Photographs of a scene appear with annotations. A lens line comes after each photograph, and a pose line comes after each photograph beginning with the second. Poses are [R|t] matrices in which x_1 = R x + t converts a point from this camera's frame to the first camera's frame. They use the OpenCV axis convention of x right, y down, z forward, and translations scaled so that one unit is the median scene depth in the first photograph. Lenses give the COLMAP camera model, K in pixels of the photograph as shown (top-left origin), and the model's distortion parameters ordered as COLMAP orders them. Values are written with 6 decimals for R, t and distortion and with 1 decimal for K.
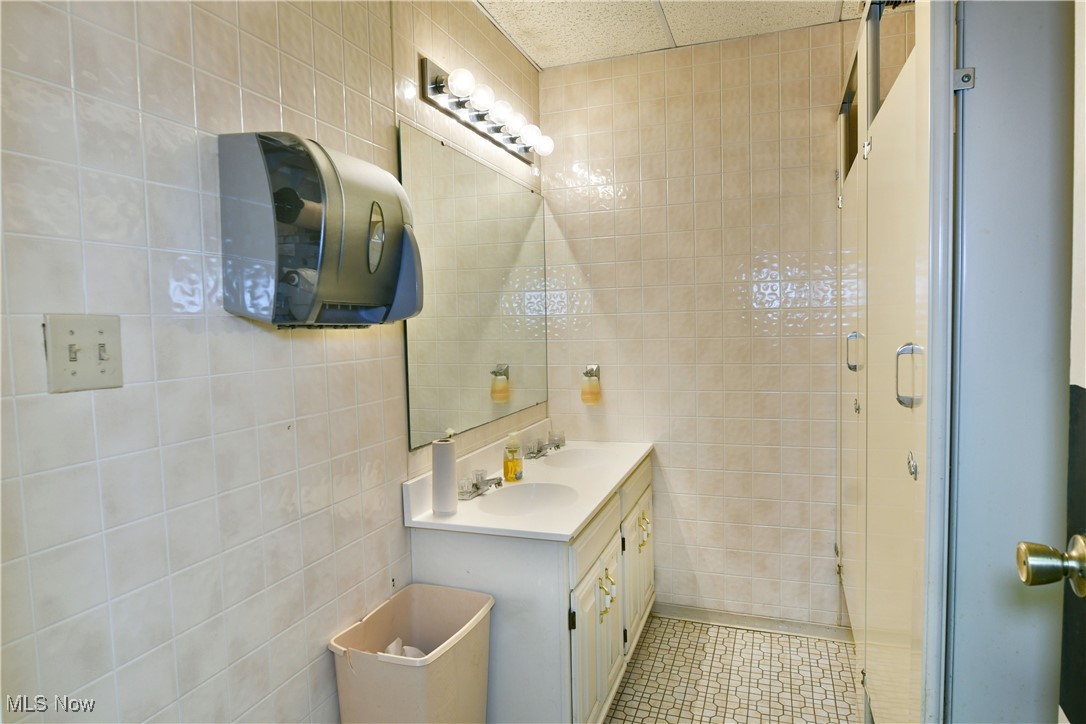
lens RADIAL K [[659.2, 0, 540.0], [0, 659.2, 364.1], [0, 0, 1]] dist [-0.009946, -0.004623]
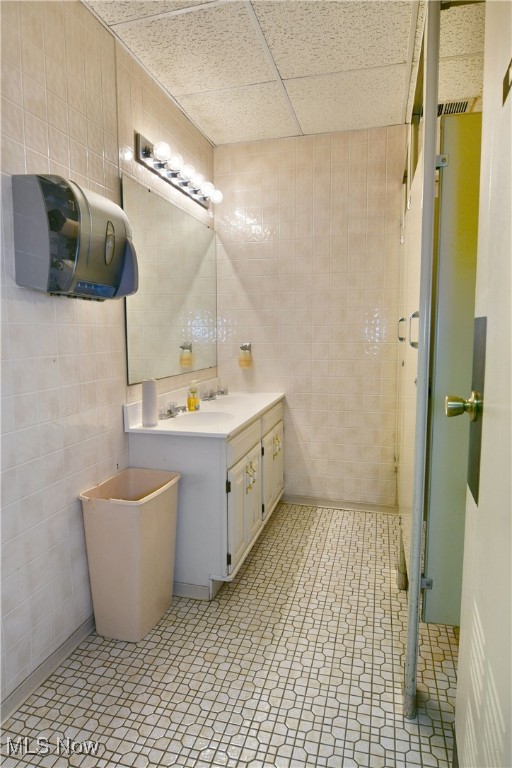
lens RADIAL K [[466.2, 0, 254.0], [0, 466.2, 382.8], [0, 0, 1]] dist [-0.009946, -0.004623]
pose [[0.996499, 0.010474, 0.082946, 0.011351], [-0.014358, 0.998821, 0.046368, 0.063888], [-0.082363, -0.047396, 0.995475, -0.134374]]
